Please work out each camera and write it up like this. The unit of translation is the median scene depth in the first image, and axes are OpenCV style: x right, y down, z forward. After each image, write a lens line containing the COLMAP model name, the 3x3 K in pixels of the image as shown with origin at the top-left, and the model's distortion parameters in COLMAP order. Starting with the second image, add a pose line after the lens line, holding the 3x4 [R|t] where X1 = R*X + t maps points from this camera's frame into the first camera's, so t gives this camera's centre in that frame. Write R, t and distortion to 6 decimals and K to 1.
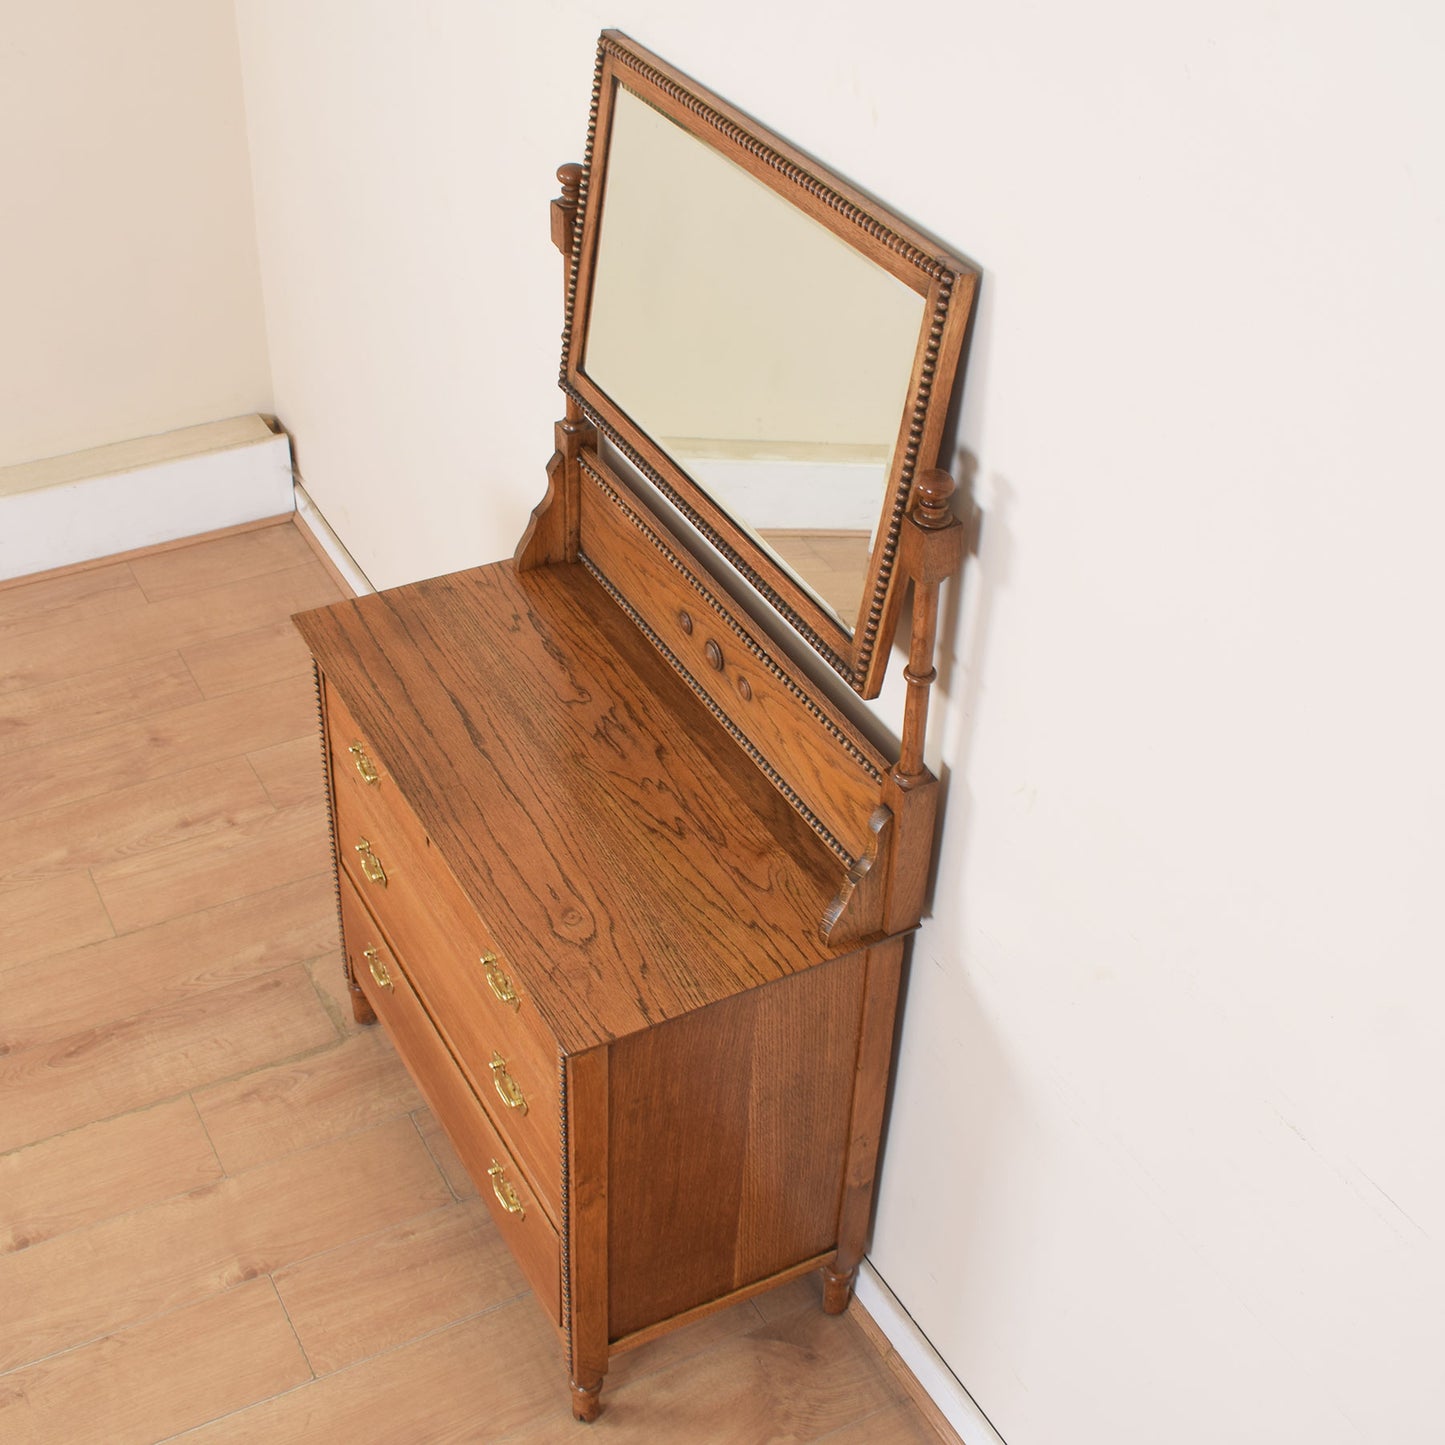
lens RADIAL K [[2063.8, 0, 694.7], [0, 2063.8, 696.3], [0, 0, 1]] dist [-0.064472, -0.015692]
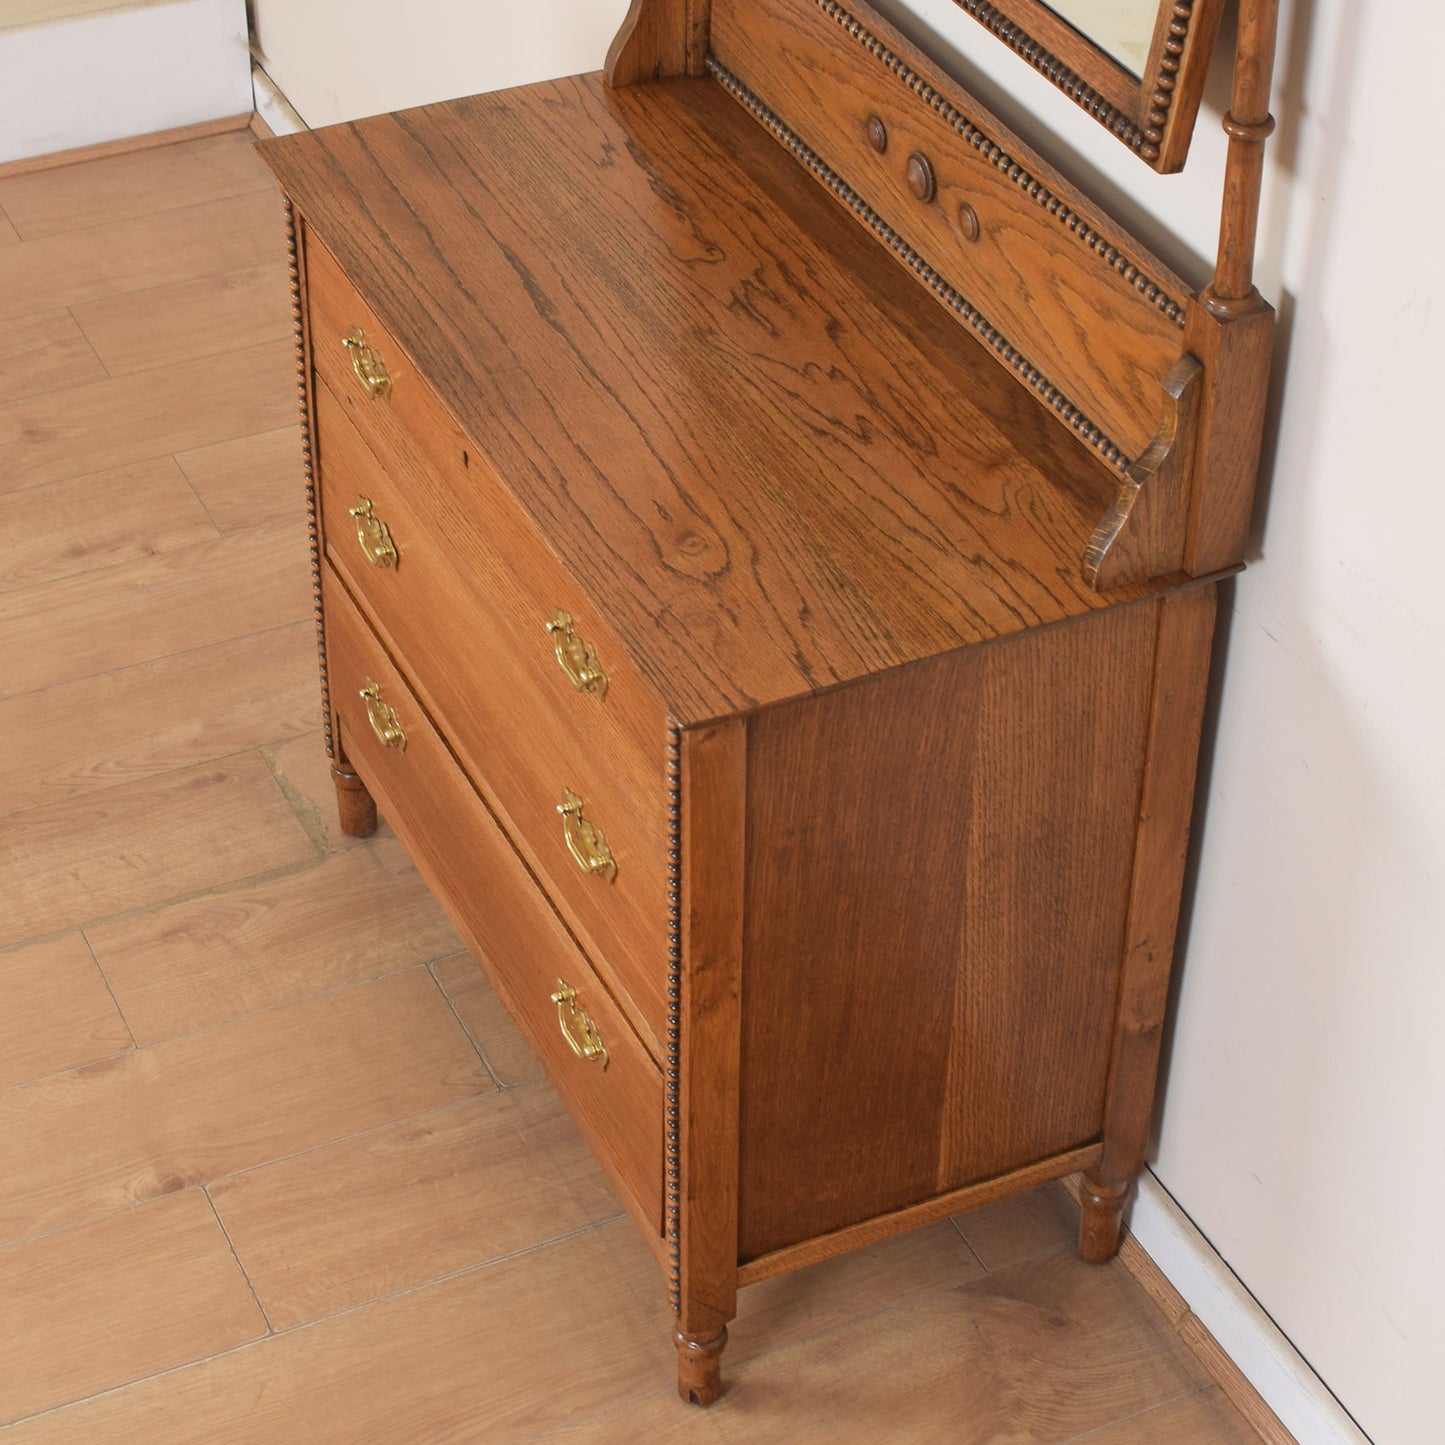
lens RADIAL K [[3338.4, 0, 724.9], [0, 3338.4, 679.5], [0, 0, 1]] dist [-0.046567, 0.106742]
pose [[0.998860, 0.014307, -0.045537, -0.001846], [-0.014015, 0.999879, 0.006716, 0.126809], [0.045627, -0.006070, 0.998940, -0.023530]]
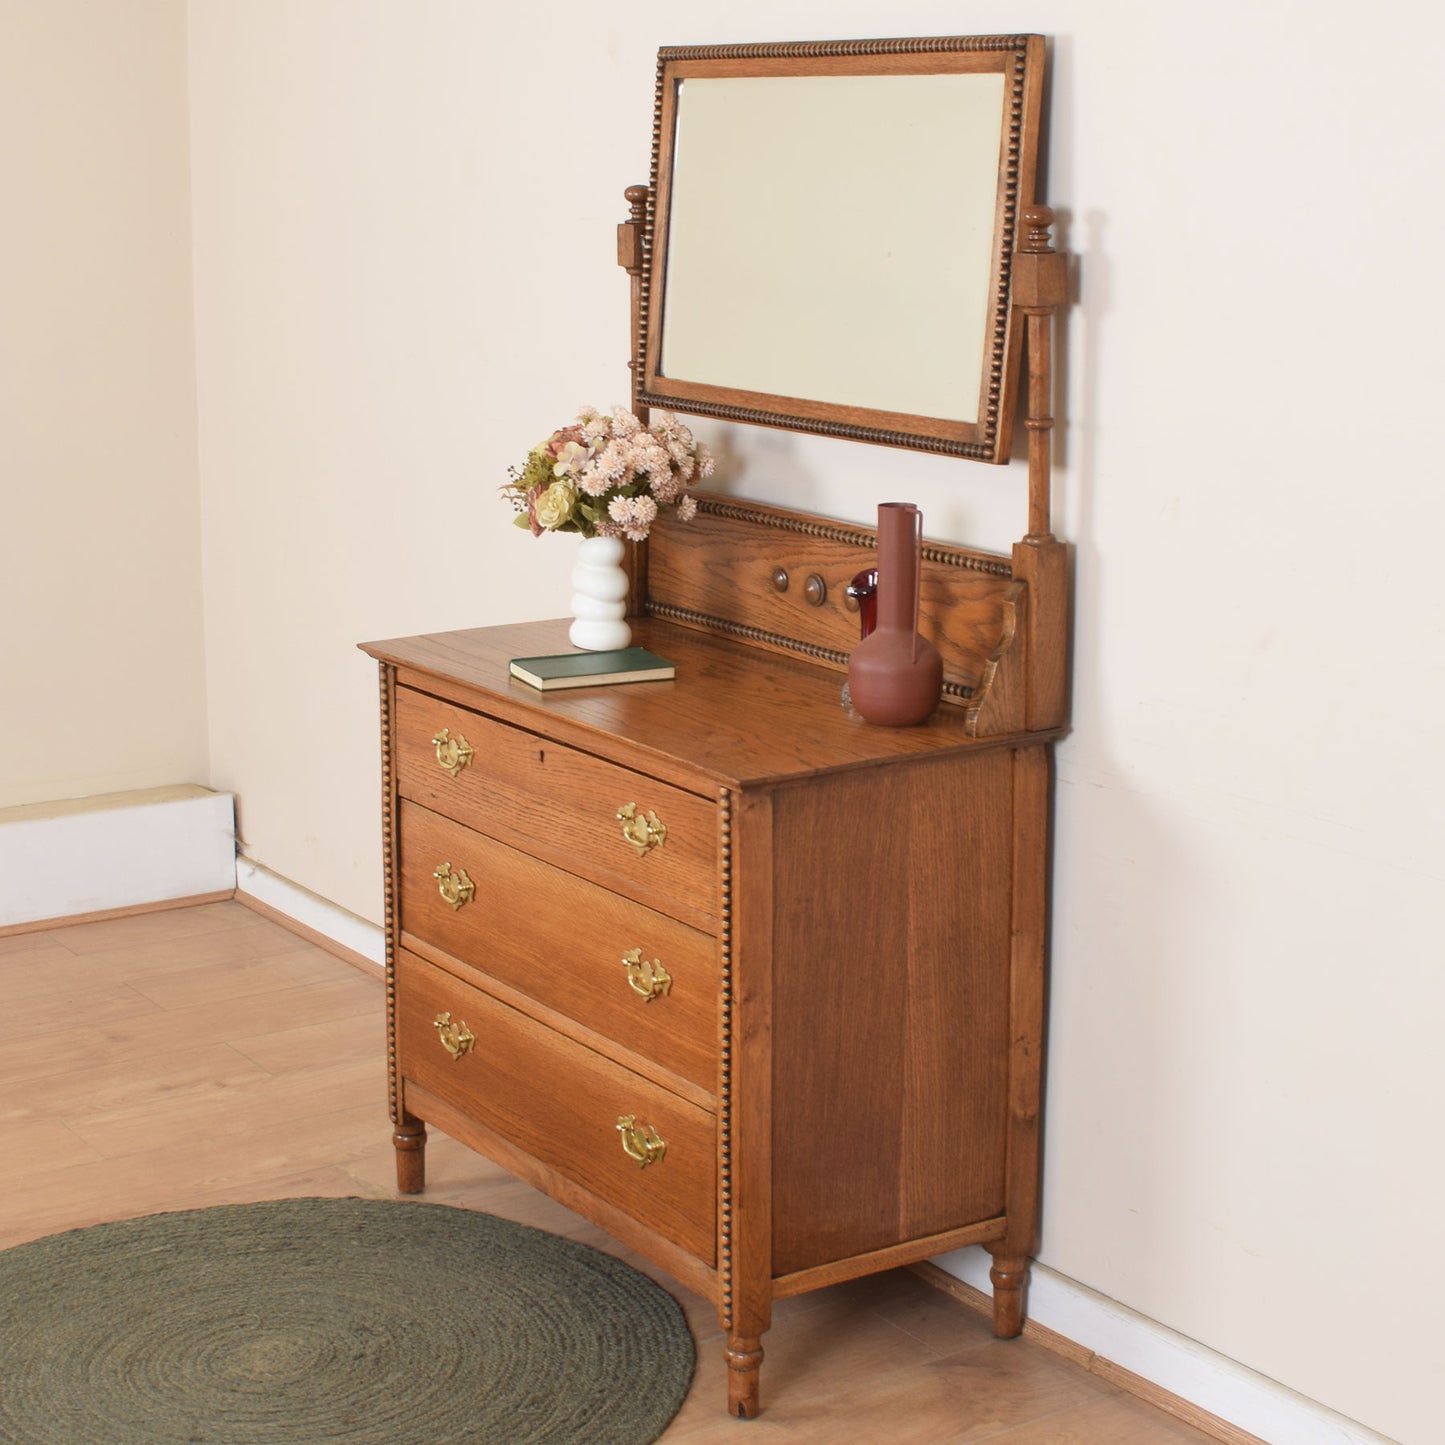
lens RADIAL K [[2856.3, 0, 758.4], [0, 2856.3, 625.5], [0, 0, 1]] dist [-0.035641, -0.304401]
pose [[0.993796, -0.045599, 0.101443, -0.157181], [0.085315, 0.897697, -0.432276, 0.584703], [-0.071353, 0.438248, 0.896017, -0.225019]]
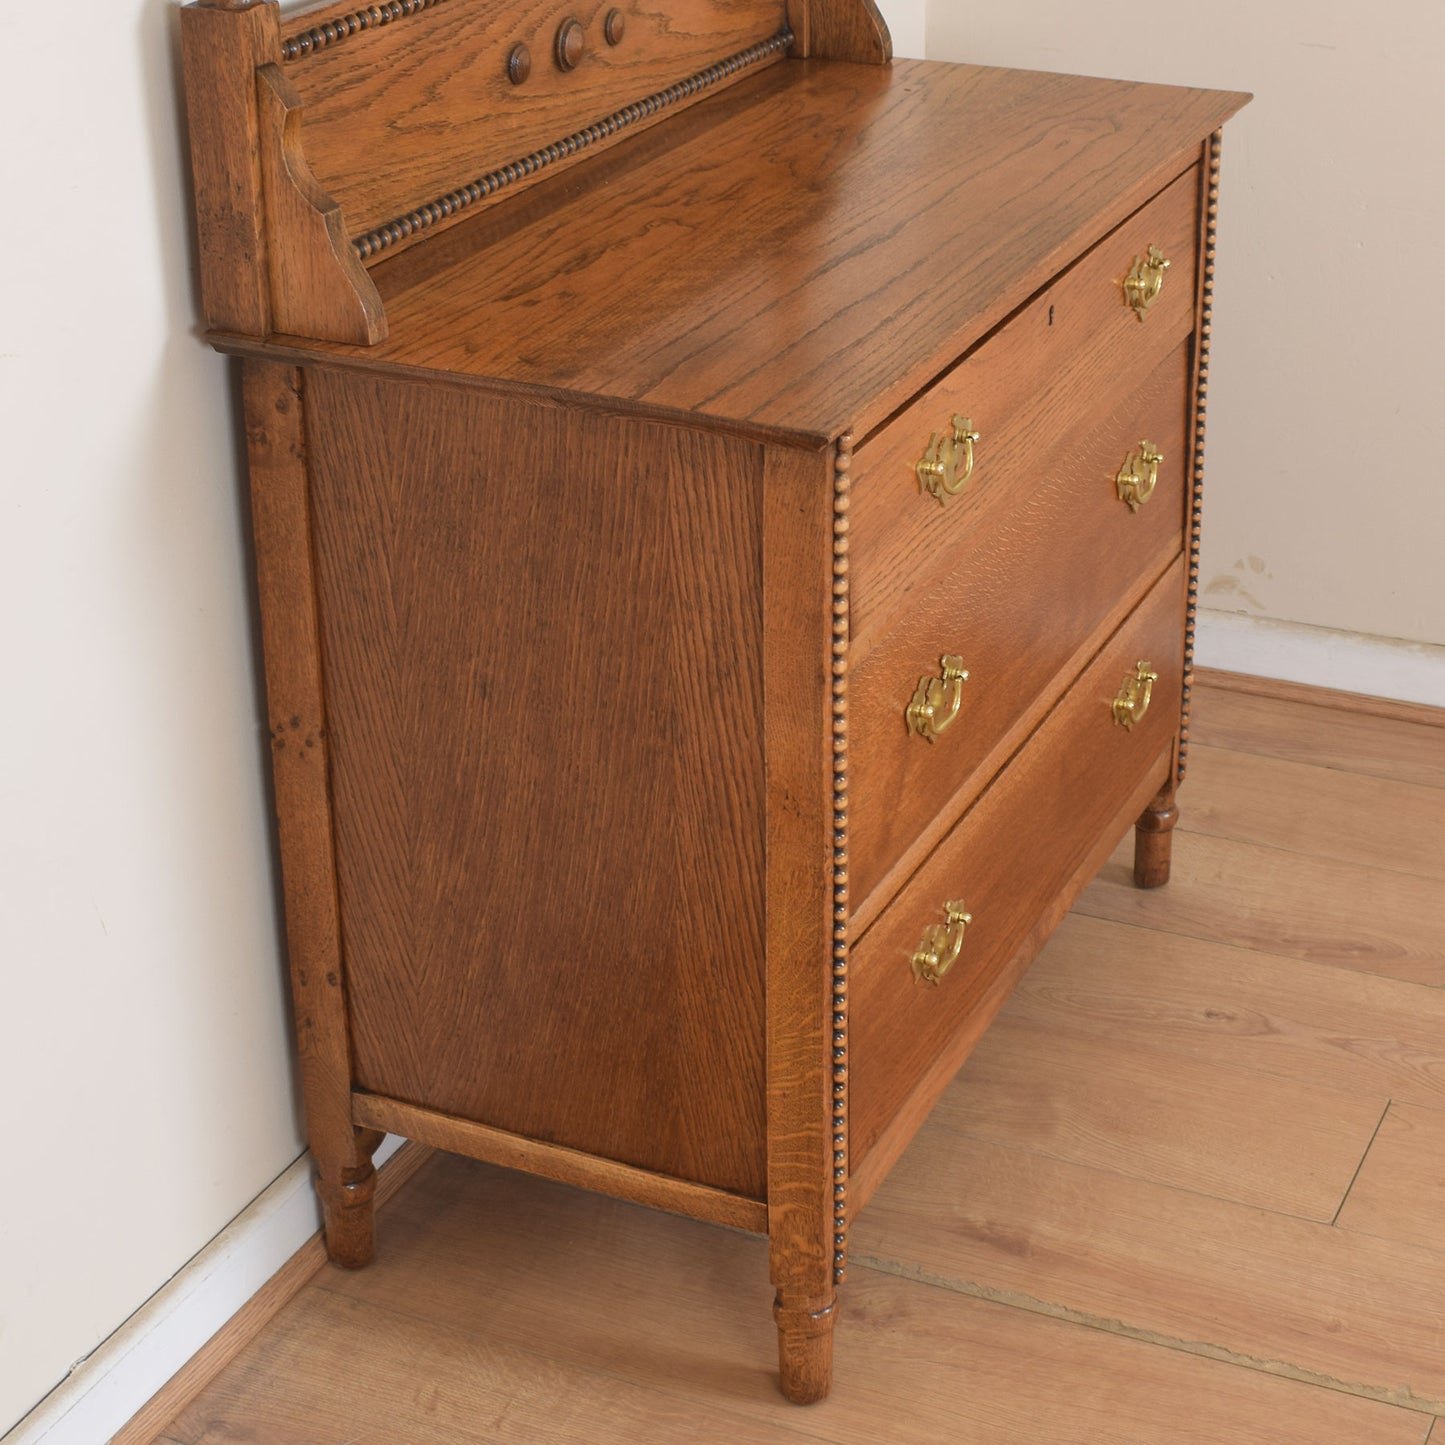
lens RADIAL K [[2856.3, 0, 758.4], [0, 2856.3, 625.5], [0, 0, 1]] dist [-0.035641, -0.304401]
pose [[-0.611049, -0.344704, 0.712600, -0.674788], [0.463090, 0.574431, 0.674964, -0.457823], [-0.642002, 0.742434, -0.191377, 1.241173]]
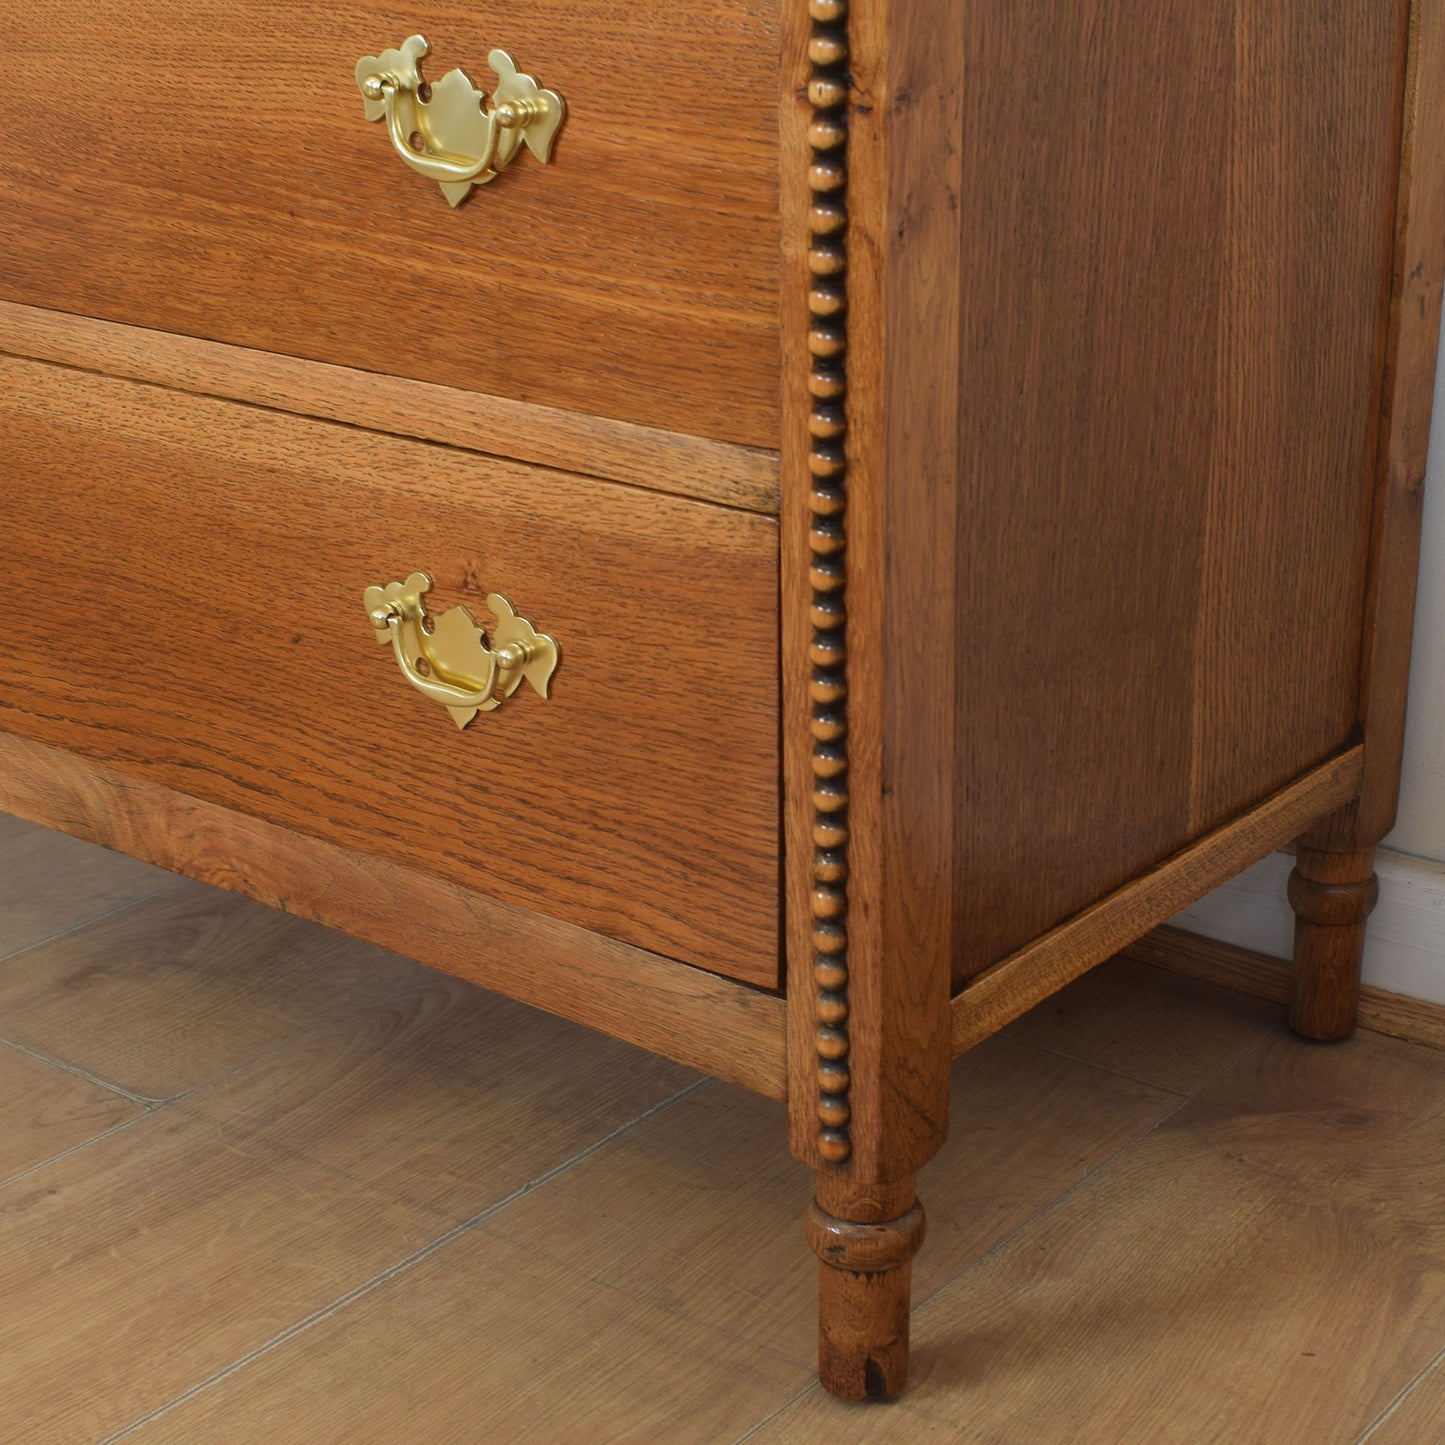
lens RADIAL K [[2802.2, 0, 883.8], [0, 2802.2, 721.7], [0, 0, 1]] dist [-0.033759, -0.066859]
pose [[0.898392, -0.177805, 0.401594, -0.201511], [0.279631, 0.936670, -0.210844, 0.355198], [-0.338672, 0.301719, 0.891217, 0.621048]]
